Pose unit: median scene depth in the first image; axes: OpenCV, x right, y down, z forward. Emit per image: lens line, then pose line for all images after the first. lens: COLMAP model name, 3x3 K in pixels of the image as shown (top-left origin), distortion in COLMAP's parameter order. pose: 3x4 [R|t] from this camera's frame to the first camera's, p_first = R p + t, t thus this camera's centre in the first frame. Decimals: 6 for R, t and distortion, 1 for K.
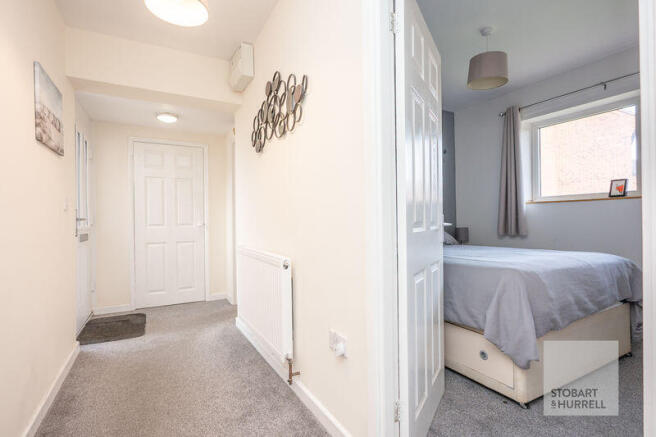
lens RADIAL K [[325.3, 0, 328.2], [0, 325.3, 219.7], [0, 0, 1]] dist [-0.002345, -0.000924]
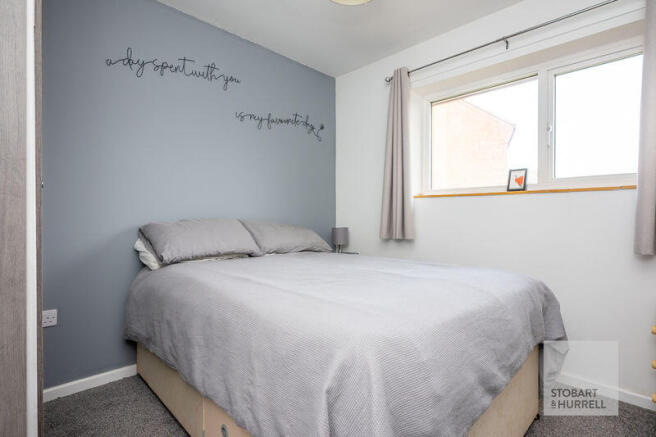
lens RADIAL K [[325.3, 0, 328.6], [0, 325.3, 216.5], [0, 0, 1]] dist [-0.002345, -0.000924]
pose [[0.966230, 0.005165, 0.257629, 0.235143], [-0.008425, 0.999898, 0.011553, -0.012485], [-0.257543, -0.013333, 0.966175, 0.338235]]
